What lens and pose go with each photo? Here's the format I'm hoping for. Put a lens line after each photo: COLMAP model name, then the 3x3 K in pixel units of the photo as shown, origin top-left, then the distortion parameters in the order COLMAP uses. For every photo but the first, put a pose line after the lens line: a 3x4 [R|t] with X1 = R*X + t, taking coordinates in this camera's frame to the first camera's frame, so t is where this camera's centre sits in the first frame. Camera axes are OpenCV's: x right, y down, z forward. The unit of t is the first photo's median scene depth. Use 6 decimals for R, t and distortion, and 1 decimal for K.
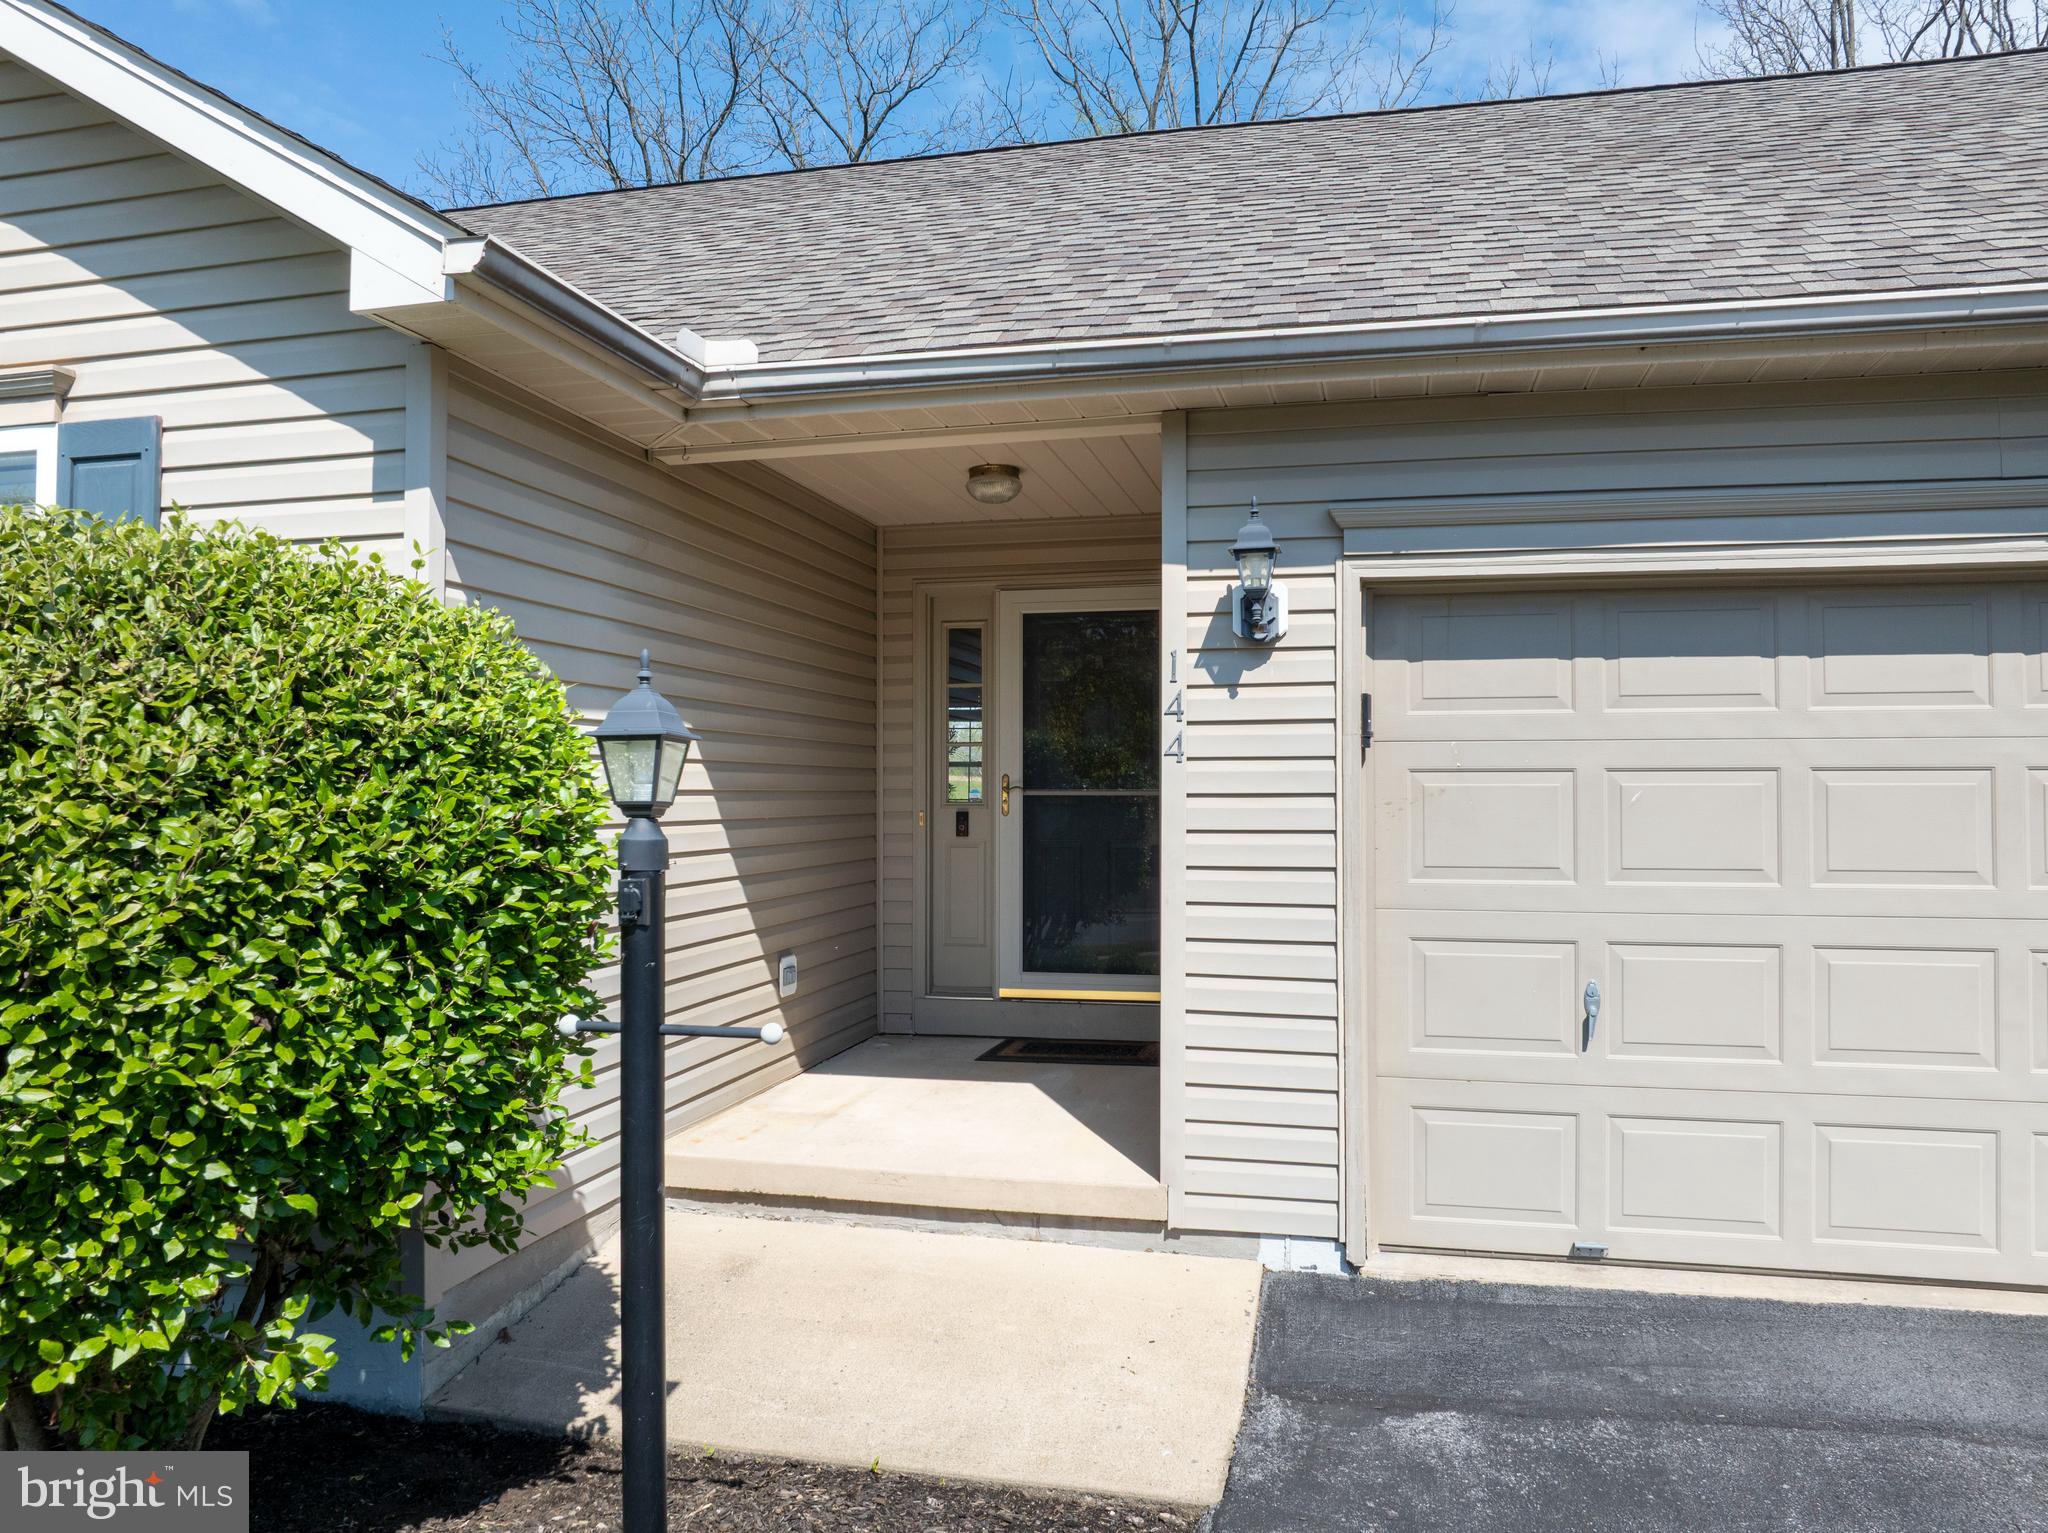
lens RADIAL K [[1445.2, 0, 1024.5], [0, 1445.2, 768.4], [0, 0, 1]] dist [-0.046190, 0.003254]
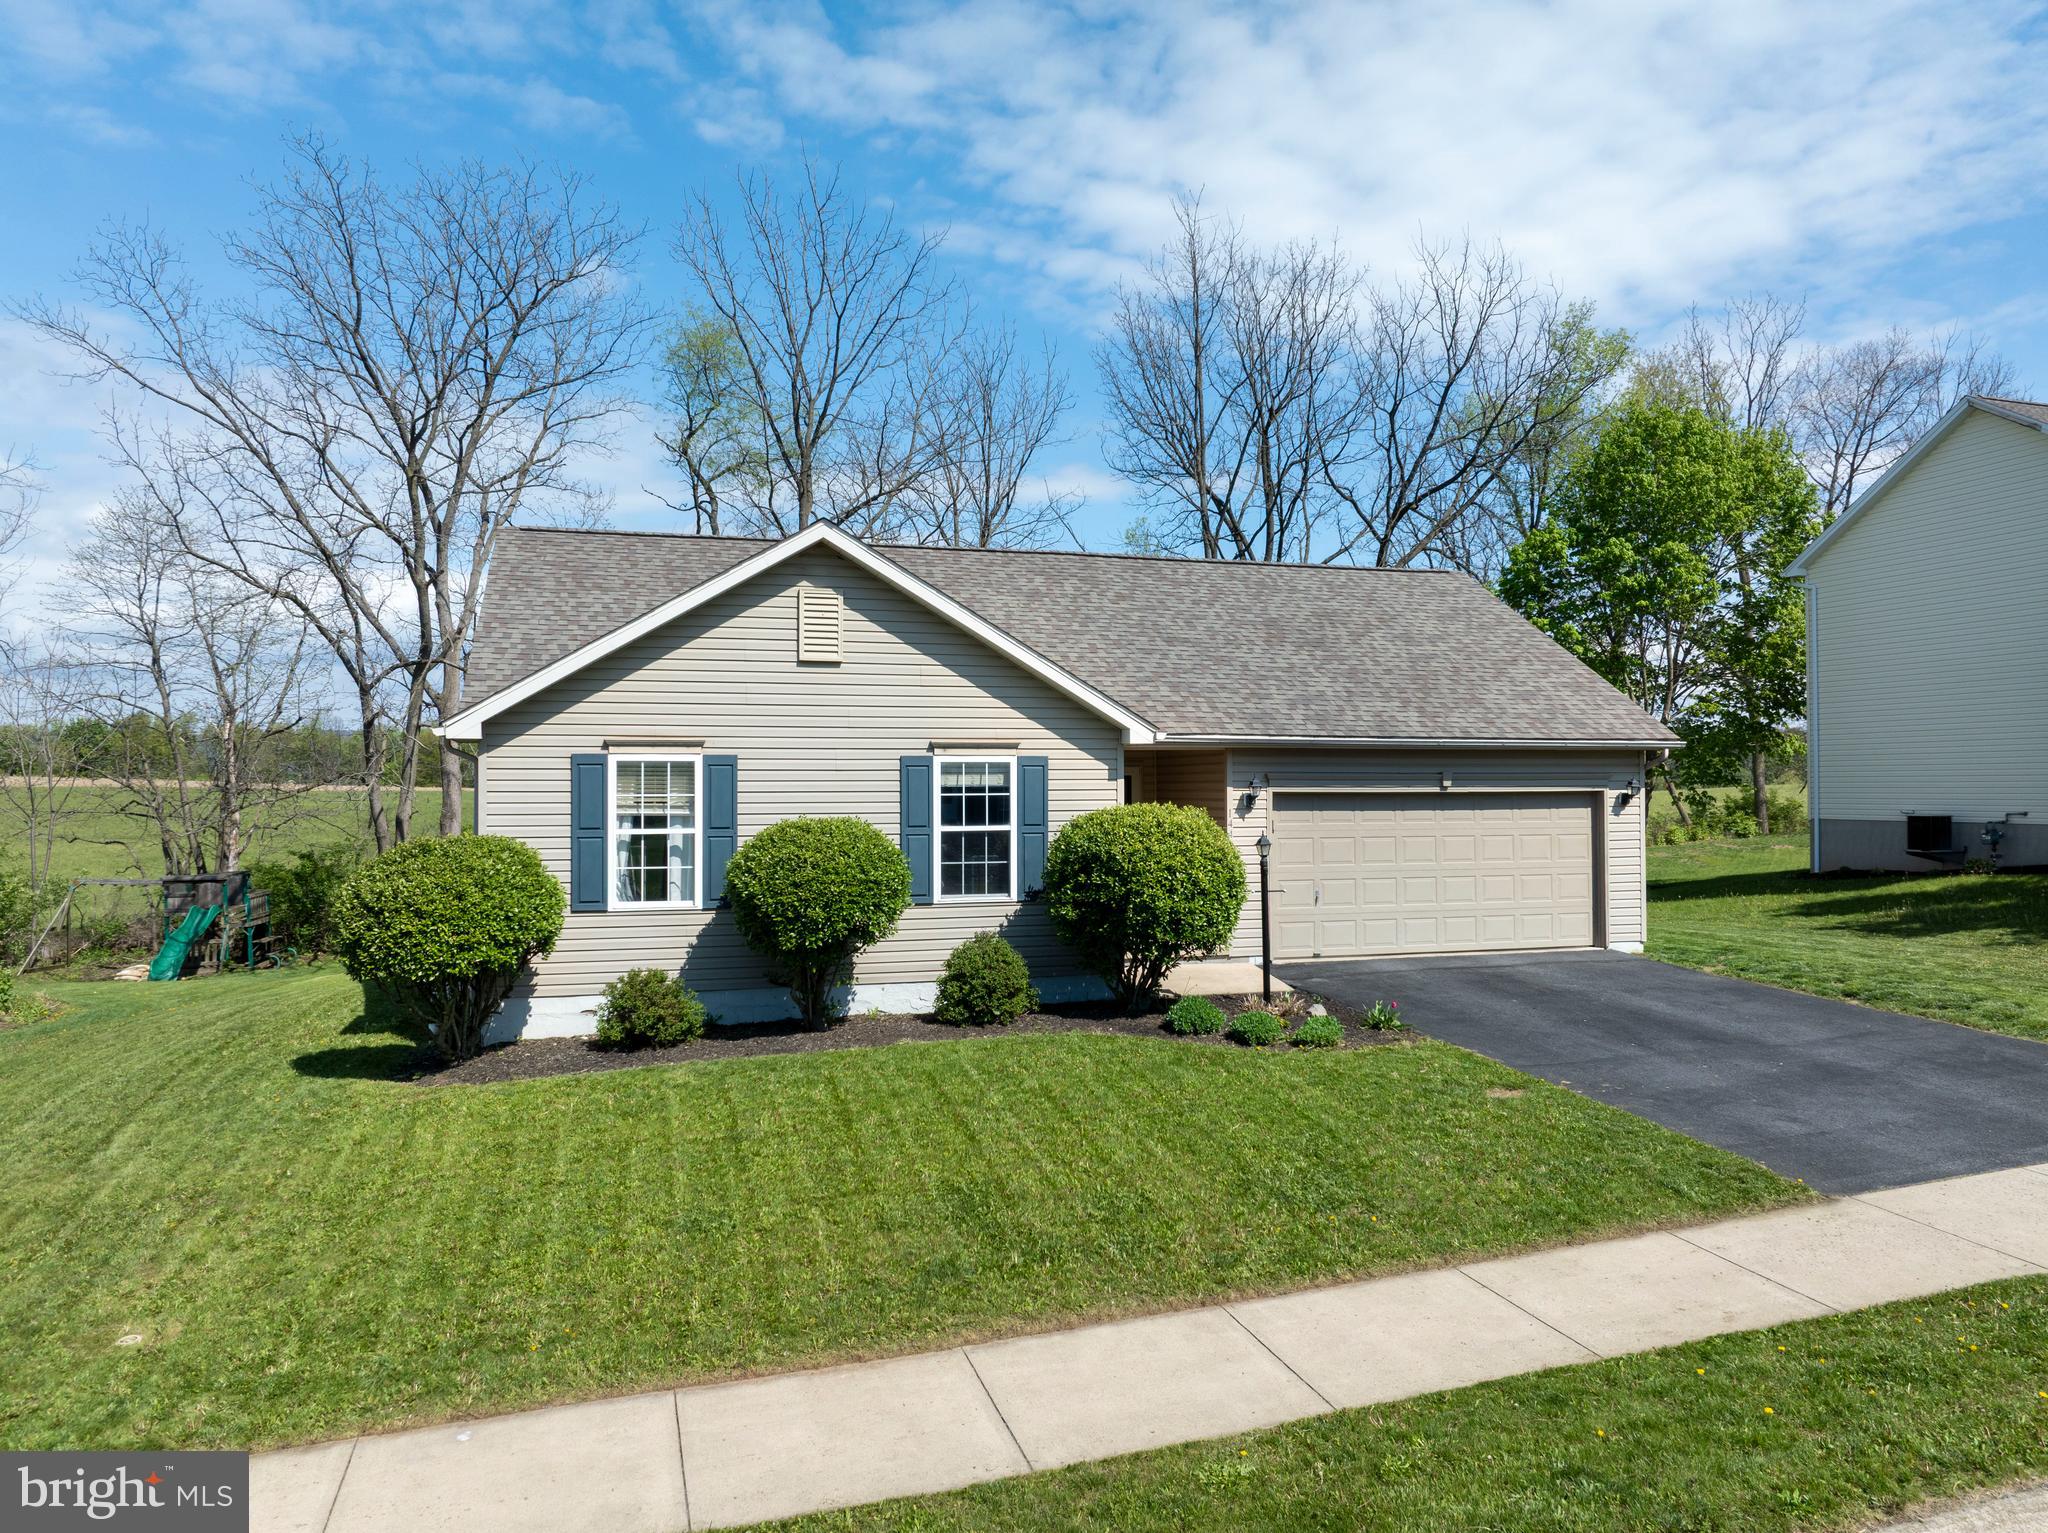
lens RADIAL K [[1445.2, 0, 1025.6], [0, 1445.2, 768.0], [0, 0, 1]] dist [-0.046190, 0.003254]
pose [[0.874156, 0.004082, 0.485629, -2.357372], [-0.003199, 0.999991, -0.002647, -0.186307], [-0.485635, 0.000760, 0.874161, -2.222639]]
